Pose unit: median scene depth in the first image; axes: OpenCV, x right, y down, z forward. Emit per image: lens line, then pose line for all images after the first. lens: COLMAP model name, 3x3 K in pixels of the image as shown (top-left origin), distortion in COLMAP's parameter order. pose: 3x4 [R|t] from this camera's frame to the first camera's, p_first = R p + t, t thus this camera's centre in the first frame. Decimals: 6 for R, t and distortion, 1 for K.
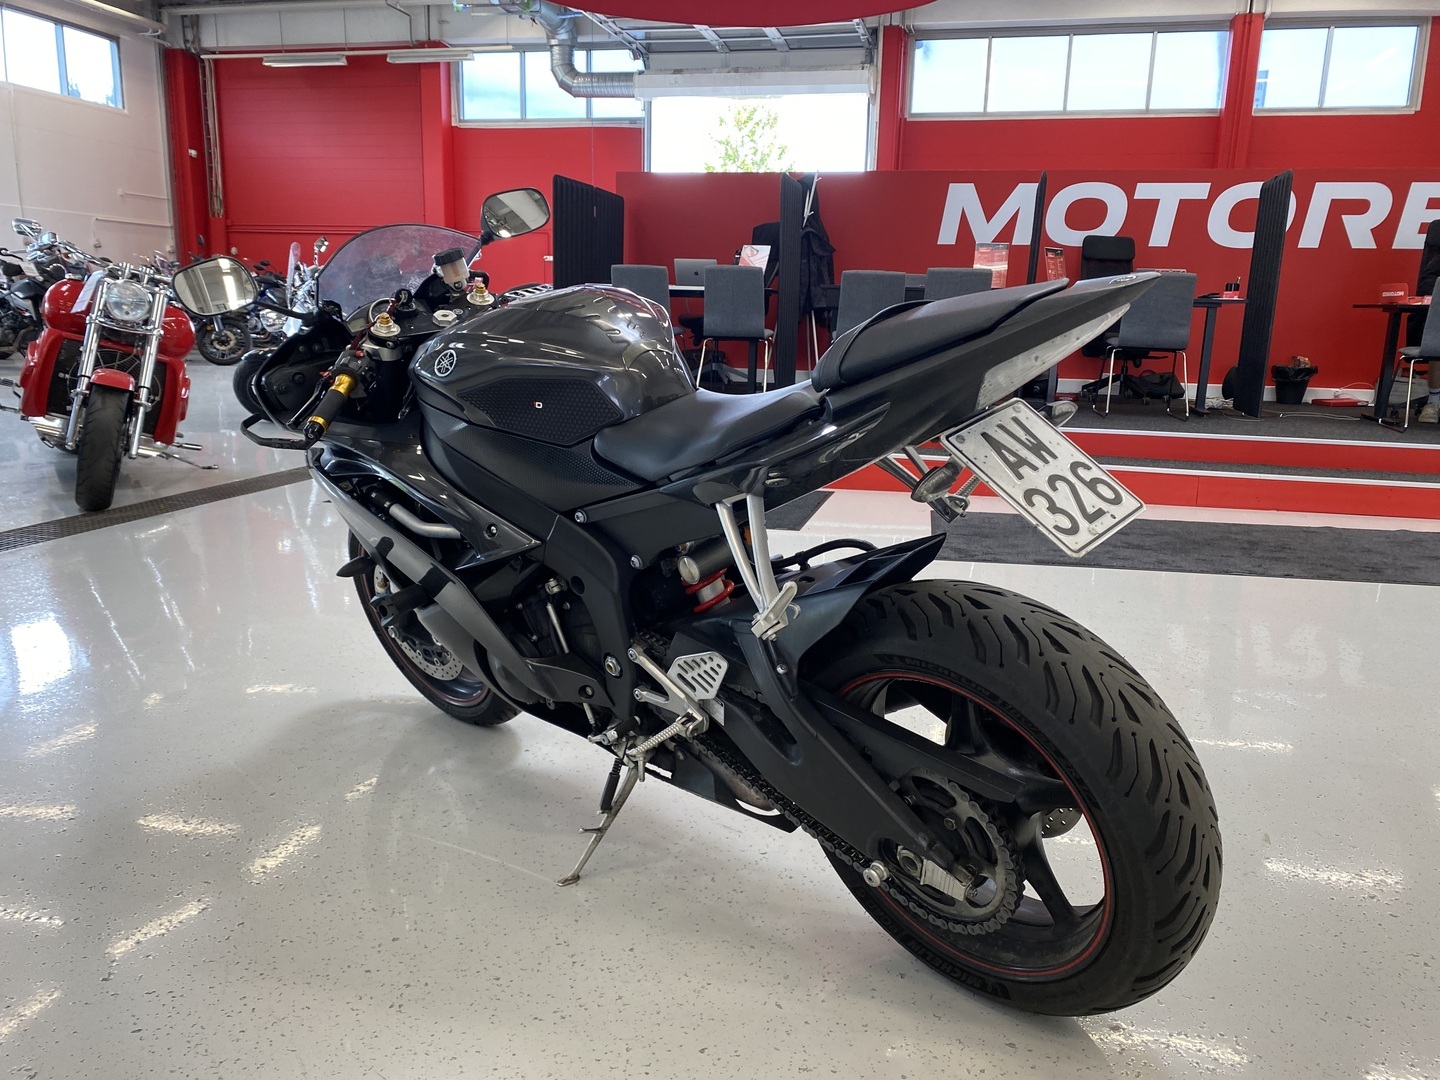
lens RADIAL K [[1108.1, 0, 716.8], [0, 1108.1, 550.2], [0, 0, 1]] dist [0.006868, -0.010663]
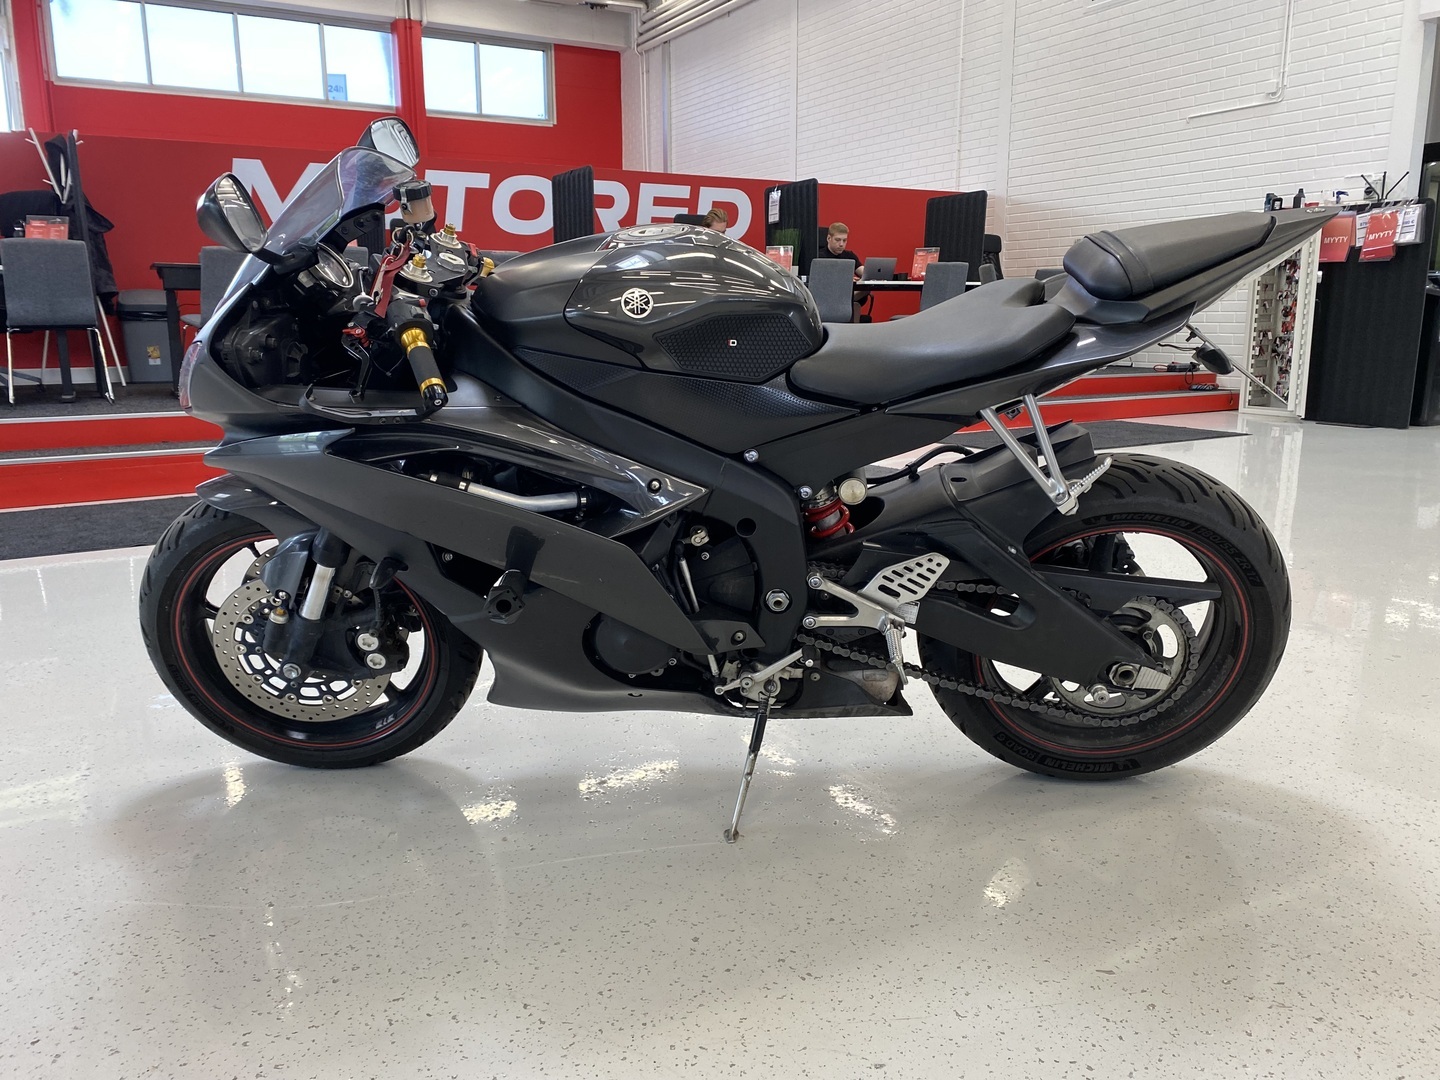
lens RADIAL K [[1104.5, 0, 720.0], [0, 1104.5, 540.0], [0, 0, 1]] dist [0.007433, -0.002920]
pose [[0.726261, -0.165343, 0.667238, -0.174699], [0.167515, 0.983950, 0.061491, -0.004800], [-0.666696, 0.067114, 0.742302, 0.063343]]
